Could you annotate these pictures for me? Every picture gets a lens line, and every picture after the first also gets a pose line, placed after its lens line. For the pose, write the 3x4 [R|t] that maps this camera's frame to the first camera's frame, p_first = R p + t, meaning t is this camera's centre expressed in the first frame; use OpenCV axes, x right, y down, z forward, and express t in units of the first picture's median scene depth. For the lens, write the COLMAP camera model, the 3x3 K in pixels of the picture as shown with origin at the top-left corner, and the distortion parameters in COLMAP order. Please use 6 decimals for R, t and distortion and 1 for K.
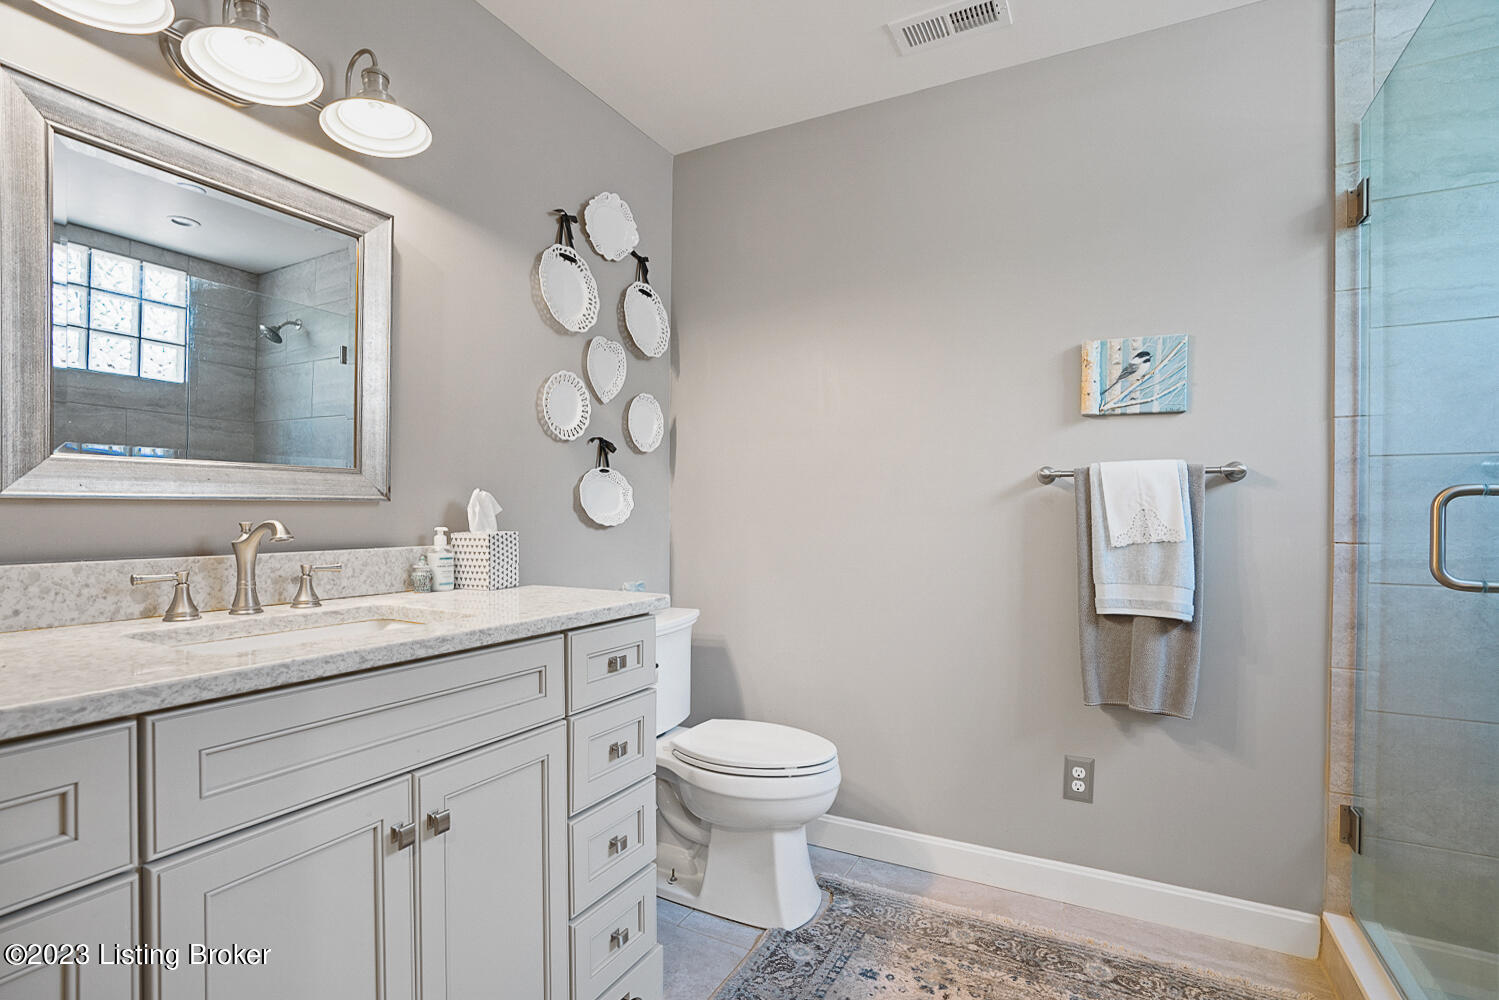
lens RADIAL K [[688.6, 0, 753.4], [0, 688.6, 515.1], [0, 0, 1]] dist [-0.029131, 0.003566]
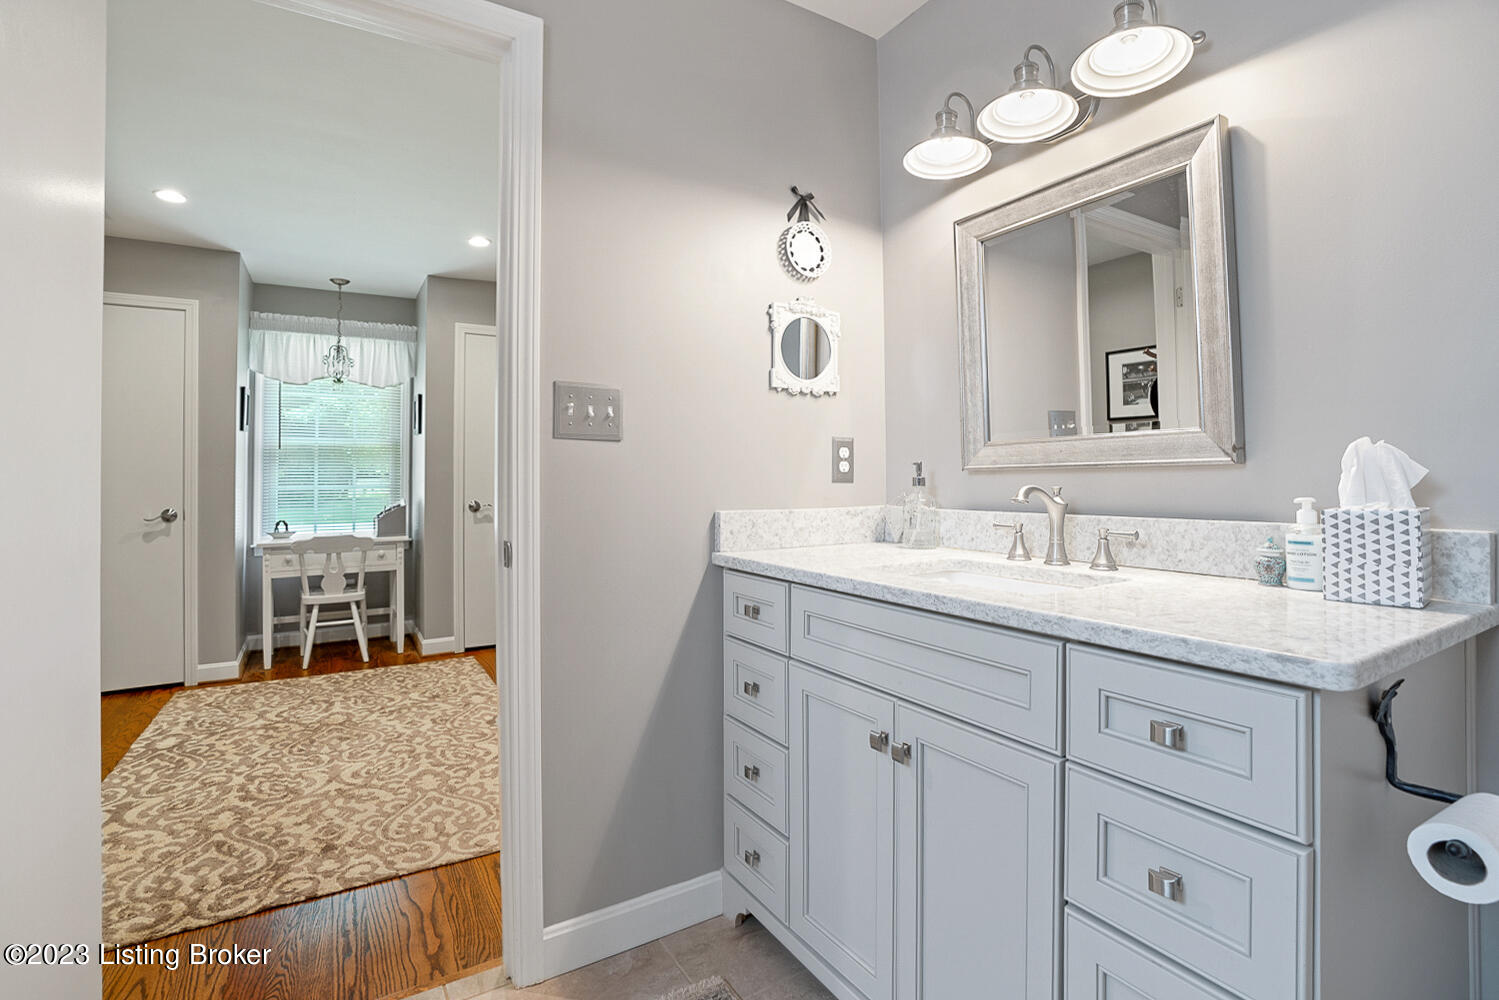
lens RADIAL K [[688.6, 0, 754.4], [0, 688.6, 469.5], [0, 0, 1]] dist [-0.029131, 0.003566]
pose [[-0.497907, -0.014204, -0.867114, 0.507542], [0.004616, 0.999808, -0.019028, -0.000140], [0.867218, -0.013477, -0.497746, 1.047388]]
